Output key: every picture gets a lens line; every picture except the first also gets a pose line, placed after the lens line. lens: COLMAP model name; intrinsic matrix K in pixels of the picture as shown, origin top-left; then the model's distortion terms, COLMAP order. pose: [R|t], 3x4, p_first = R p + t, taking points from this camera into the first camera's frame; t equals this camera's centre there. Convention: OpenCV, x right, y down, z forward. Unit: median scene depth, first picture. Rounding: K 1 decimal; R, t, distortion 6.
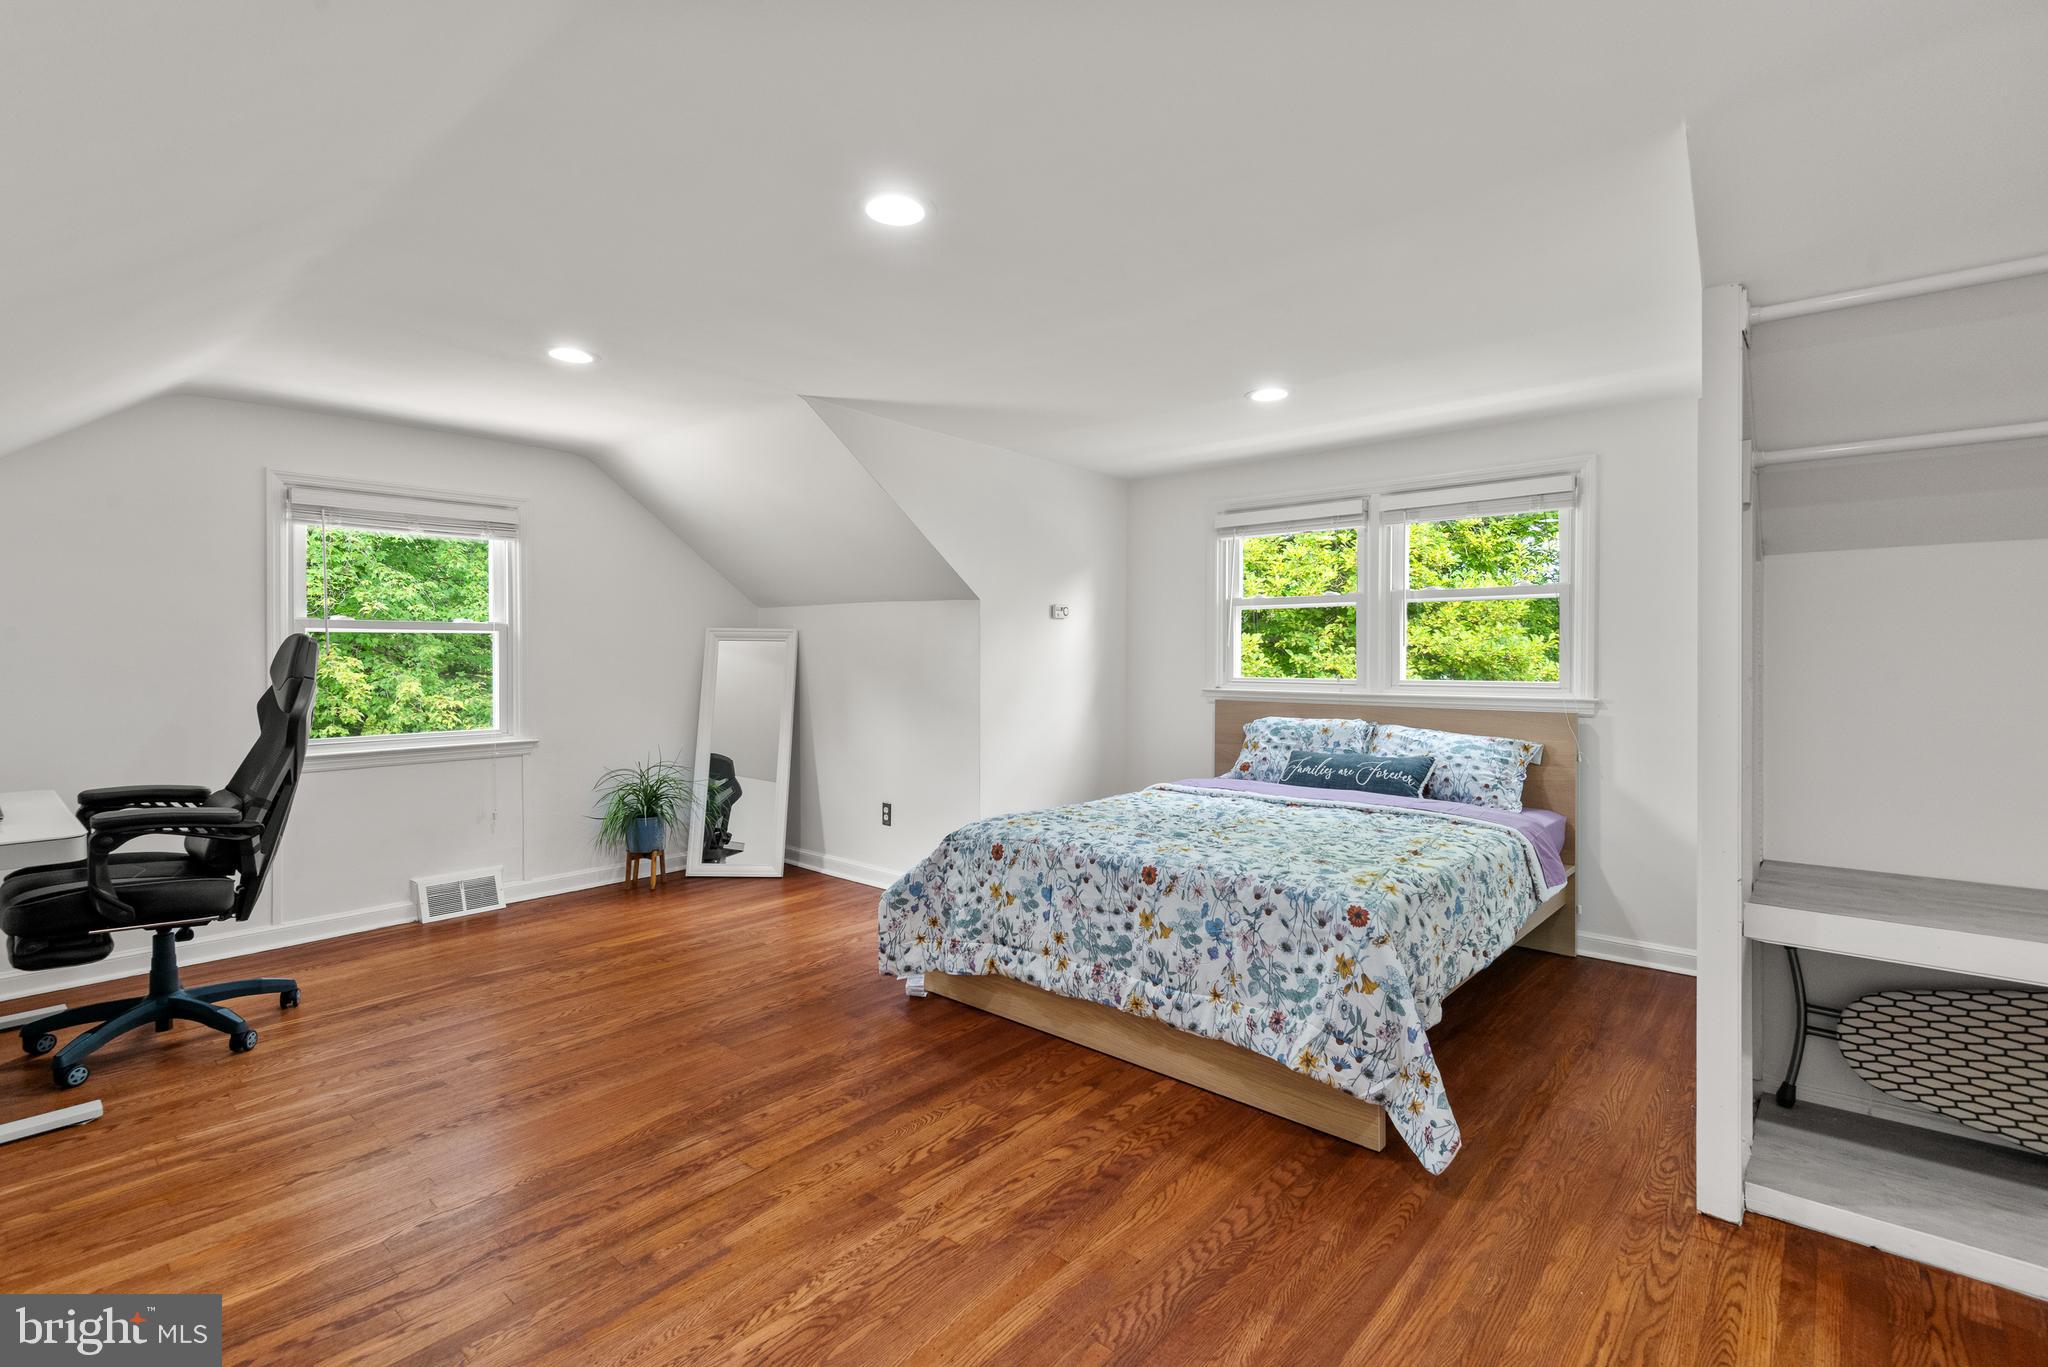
lens RADIAL K [[932.1, 0, 1019.2], [0, 932.1, 670.6], [0, 0, 1]] dist [0.025446, -0.007067]
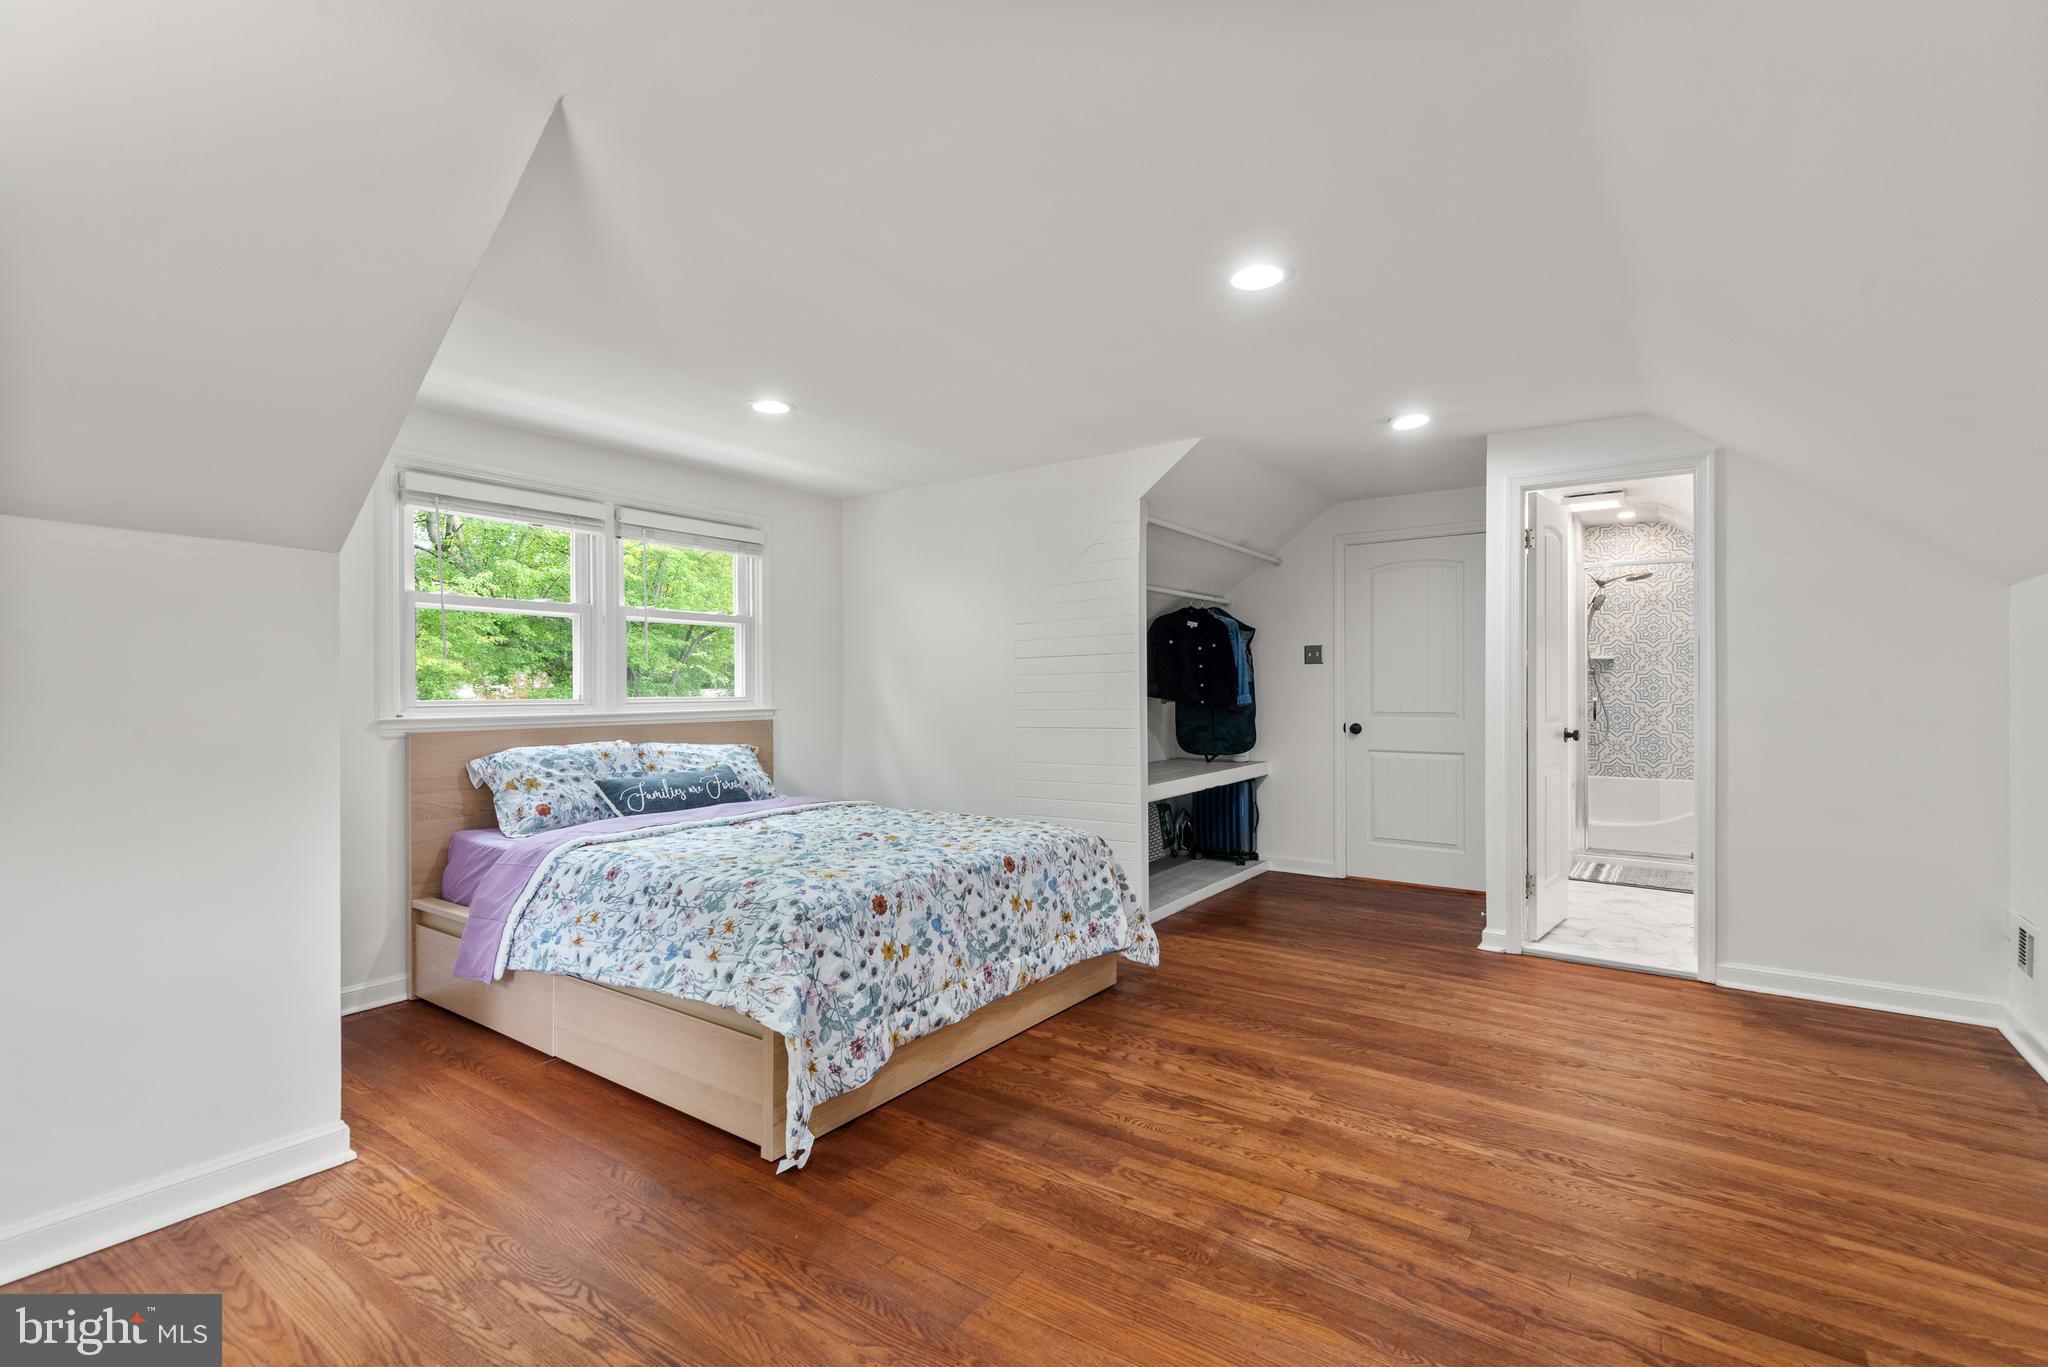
lens RADIAL K [[932.1, 0, 1019.0], [0, 932.1, 683.1], [0, 0, 1]] dist [0.025446, -0.007067]
pose [[-0.096321, -0.000662, 0.995350, -0.959029], [0.017744, 0.999840, 0.002382, -0.001108], [-0.995192, 0.017891, -0.096293, 1.071008]]
